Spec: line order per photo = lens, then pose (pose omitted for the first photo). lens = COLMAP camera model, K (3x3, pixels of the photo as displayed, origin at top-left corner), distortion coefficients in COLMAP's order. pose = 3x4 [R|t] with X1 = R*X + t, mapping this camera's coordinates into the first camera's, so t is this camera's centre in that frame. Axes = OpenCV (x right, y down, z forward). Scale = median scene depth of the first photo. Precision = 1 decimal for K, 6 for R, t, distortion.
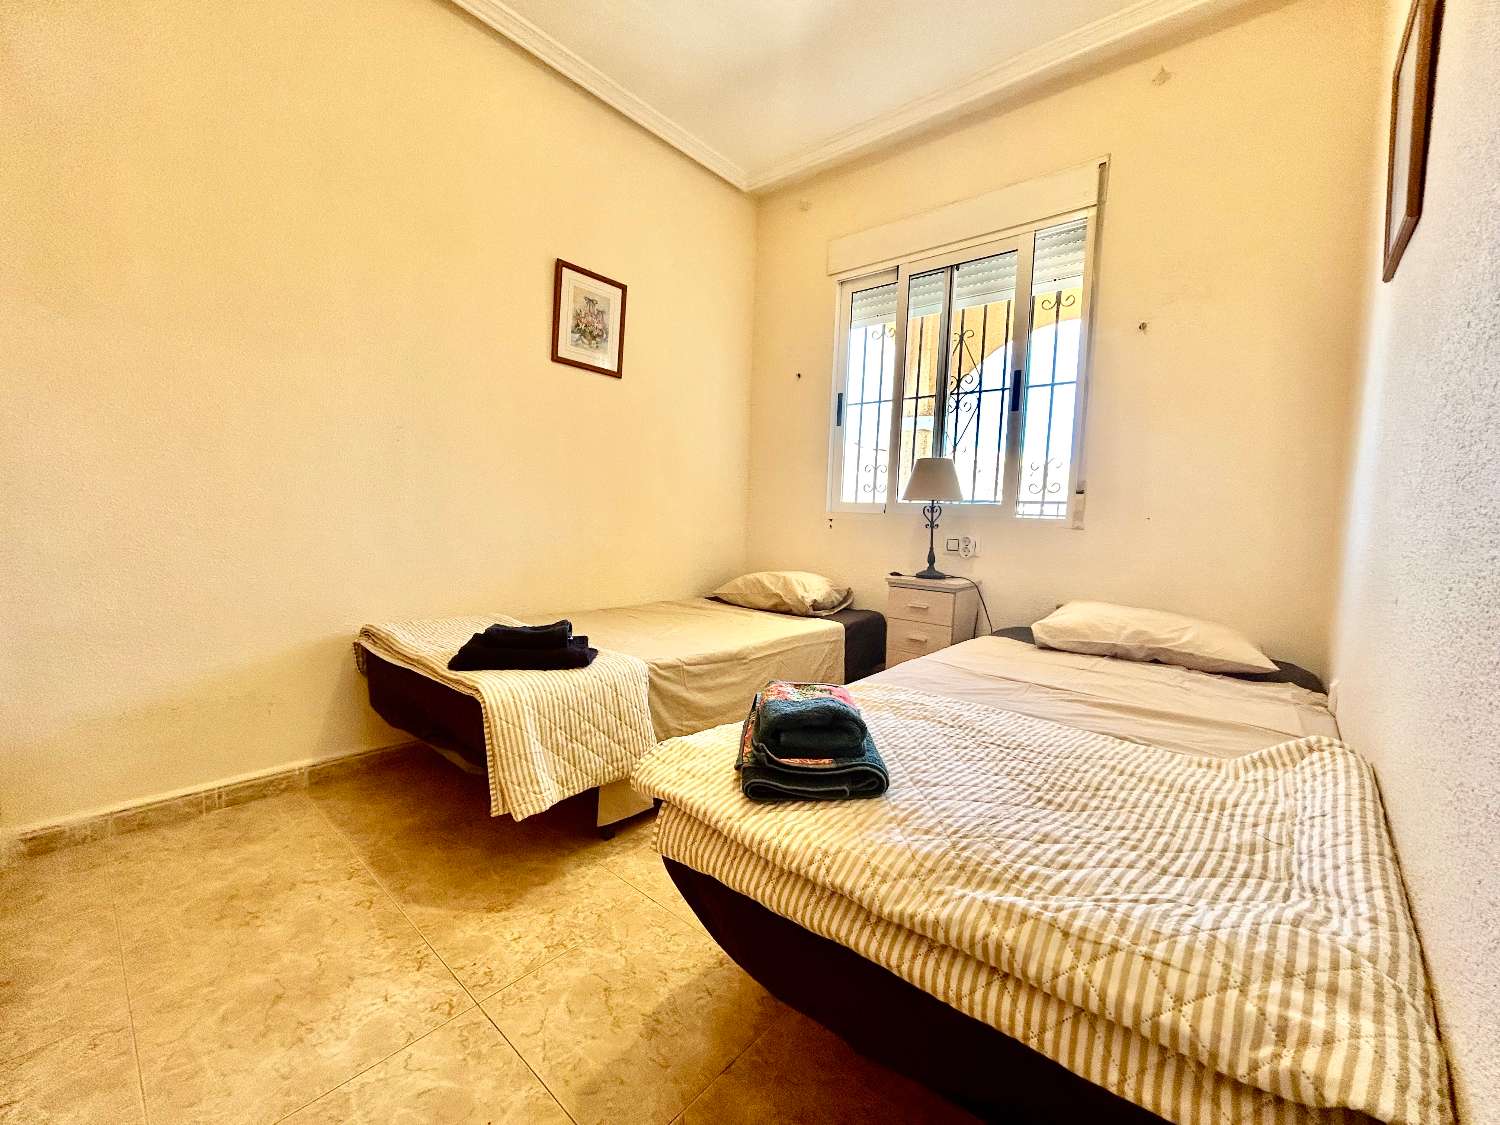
lens RADIAL K [[603.1, 0, 752.3], [0, 603.1, 566.3], [0, 0, 1]] dist [-0.000892, 0.001773]
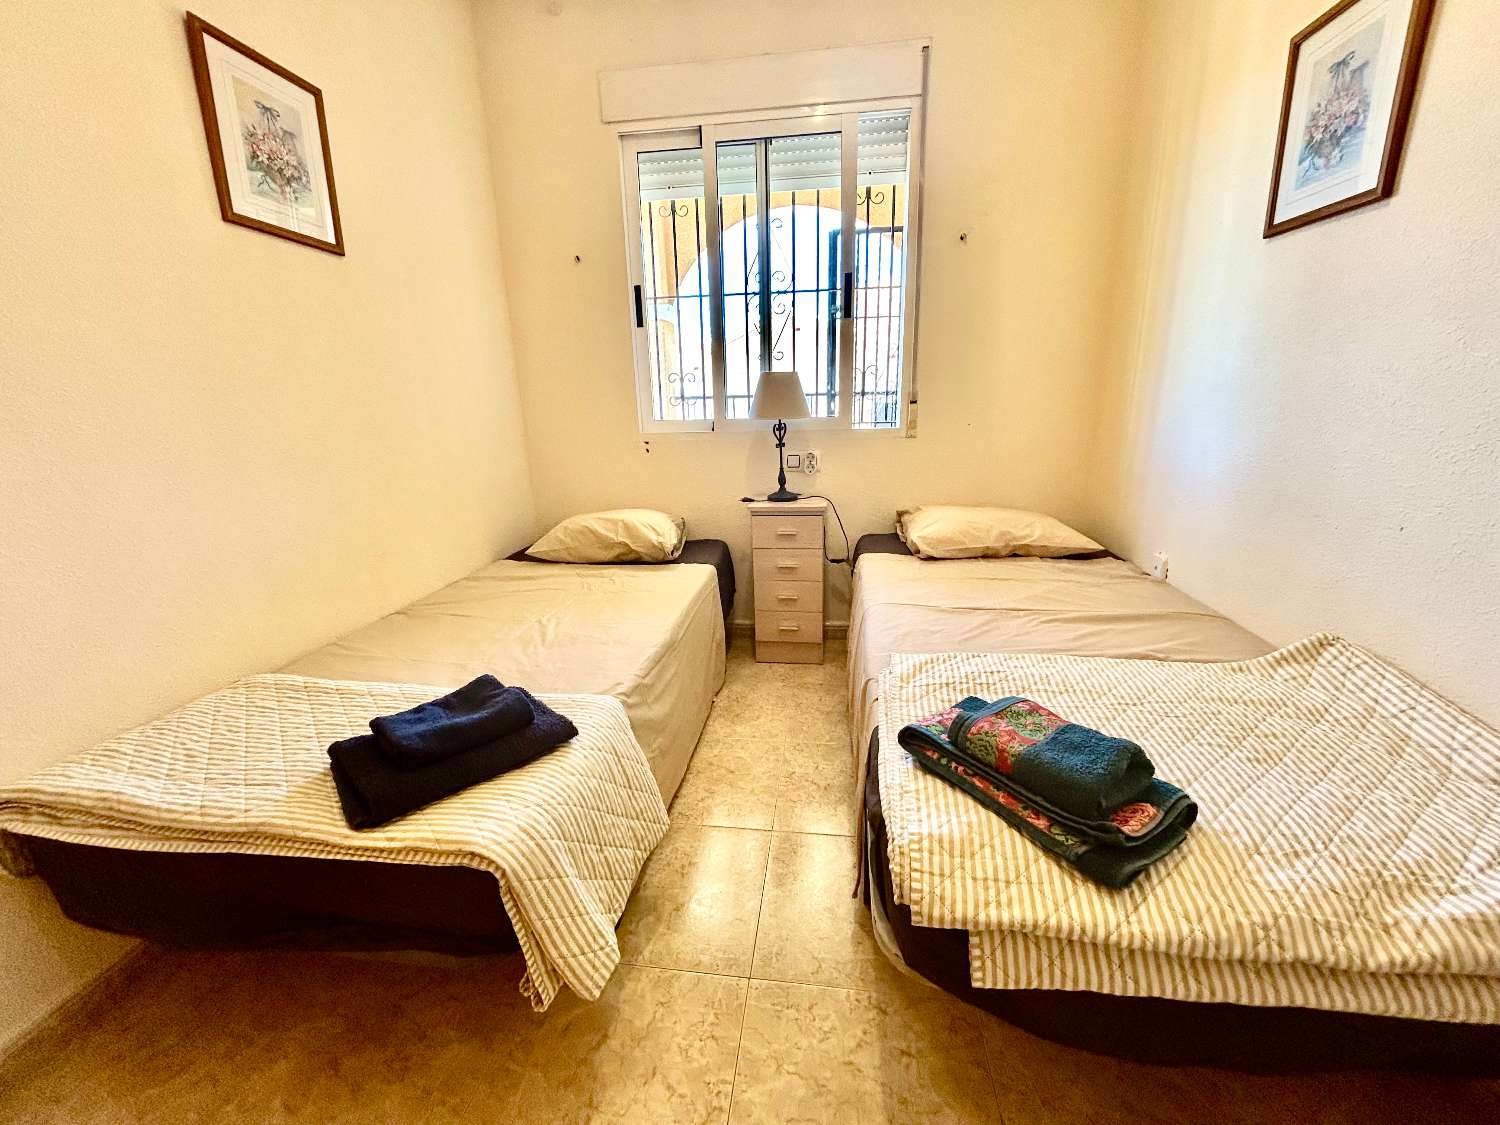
lens RADIAL K [[603.1, 0, 751.7], [0, 603.1, 563.7], [0, 0, 1]] dist [-0.000892, 0.001773]
pose [[0.838773, -0.202097, 0.505585, -0.264615], [0.102941, 0.970678, 0.217227, -0.099908], [-0.534661, -0.130159, 0.834983, 0.220005]]
